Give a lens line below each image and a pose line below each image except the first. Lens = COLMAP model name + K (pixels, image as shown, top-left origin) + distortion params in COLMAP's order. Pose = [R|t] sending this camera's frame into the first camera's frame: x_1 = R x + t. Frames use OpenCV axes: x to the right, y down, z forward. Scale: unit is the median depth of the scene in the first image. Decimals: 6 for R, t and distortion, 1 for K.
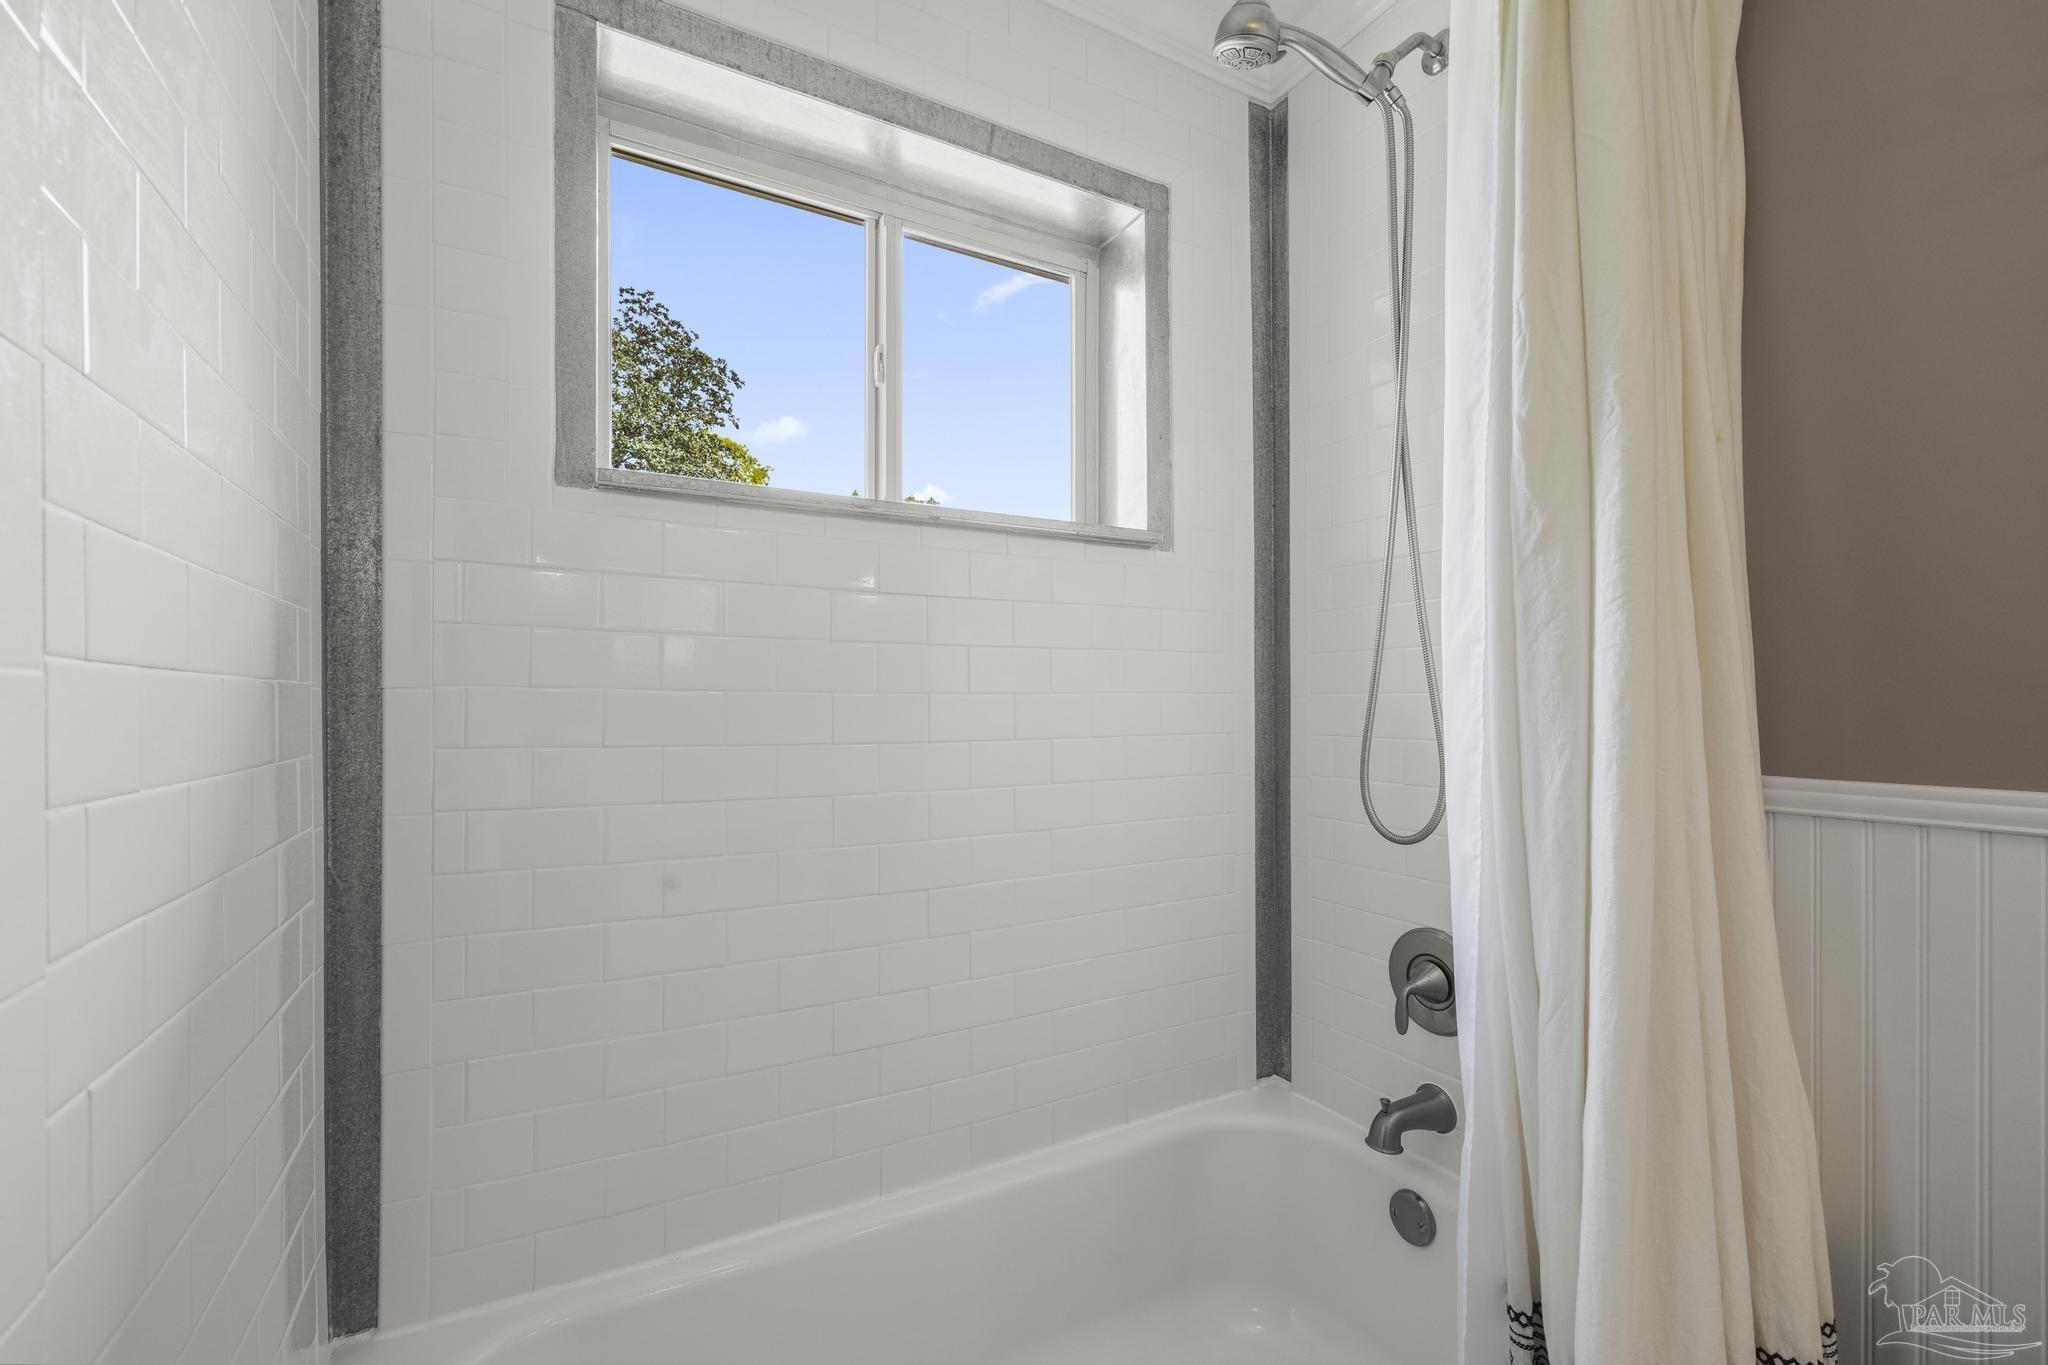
lens RADIAL K [[864.2, 0, 1022.2], [0, 864.2, 705.0], [0, 0, 1]] dist [0.004386, -0.000135]
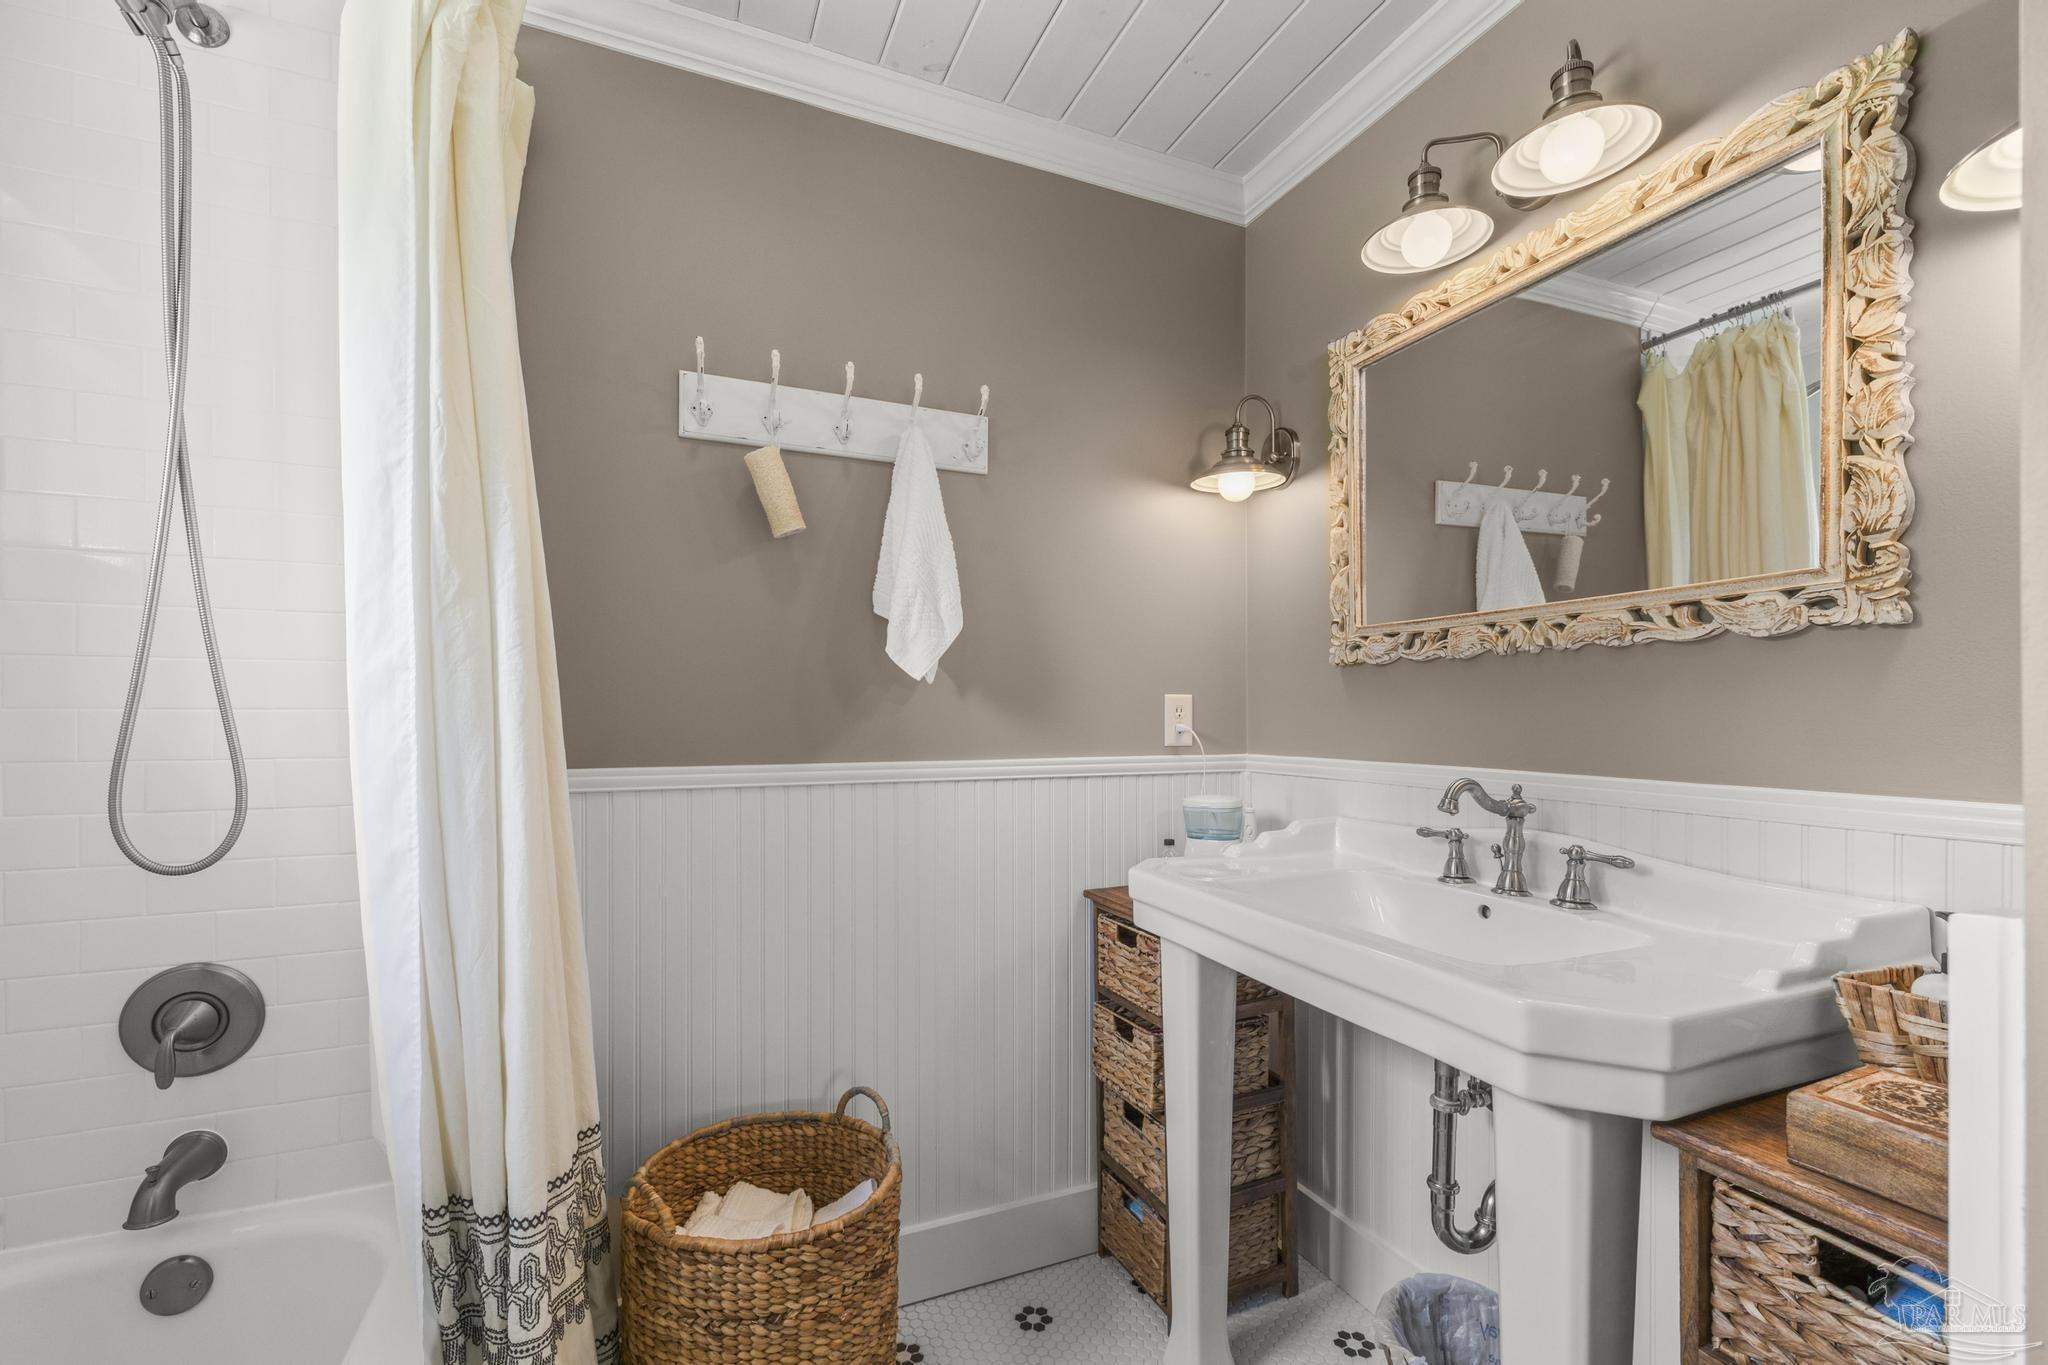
lens RADIAL K [[864.2, 0, 1022.2], [0, 864.2, 705.0], [0, 0, 1]] dist [0.004386, -0.000135]
pose [[0.102165, 0.015219, 0.994651, -0.563802], [-0.000278, 0.999883, -0.015271, -0.005145], [-0.994767, 0.001283, 0.102157, 0.033749]]
